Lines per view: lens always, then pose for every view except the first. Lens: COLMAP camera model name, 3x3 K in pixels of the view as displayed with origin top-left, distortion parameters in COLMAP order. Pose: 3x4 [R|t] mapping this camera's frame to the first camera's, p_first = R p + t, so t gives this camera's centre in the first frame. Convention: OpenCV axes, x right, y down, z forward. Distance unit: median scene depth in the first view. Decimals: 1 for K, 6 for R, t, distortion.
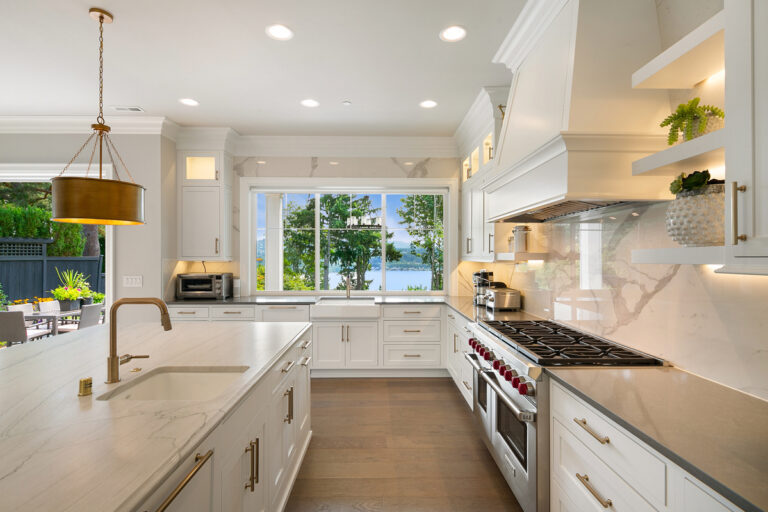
lens RADIAL K [[375.5, 0, 383.1], [0, 375.5, 255.1], [0, 0, 1]] dist [-0.000771, 0.000672]
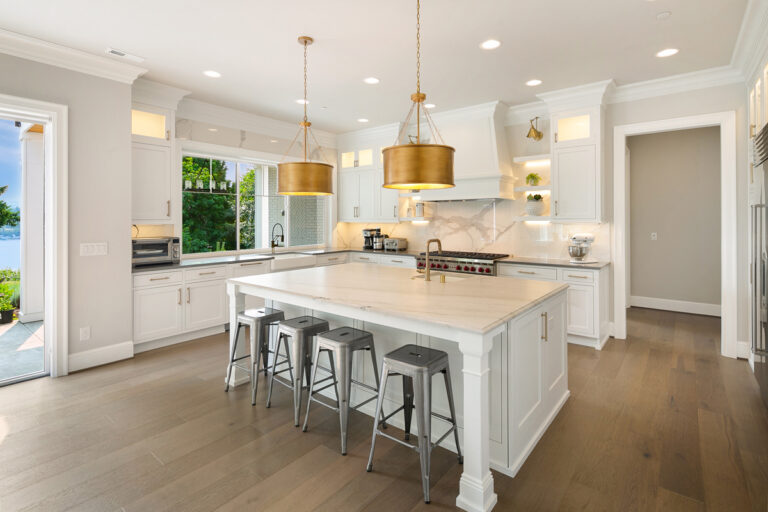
lens RADIAL K [[375.5, 0, 393.3], [0, 375.5, 218.3], [0, 0, 1]] dist [-0.000771, 0.000672]
pose [[0.626947, 0.001450, 0.779060, -0.844164], [-0.001027, 0.999999, -0.001035, 0.000828], [-0.779061, -0.000151, 0.626948, -0.053578]]
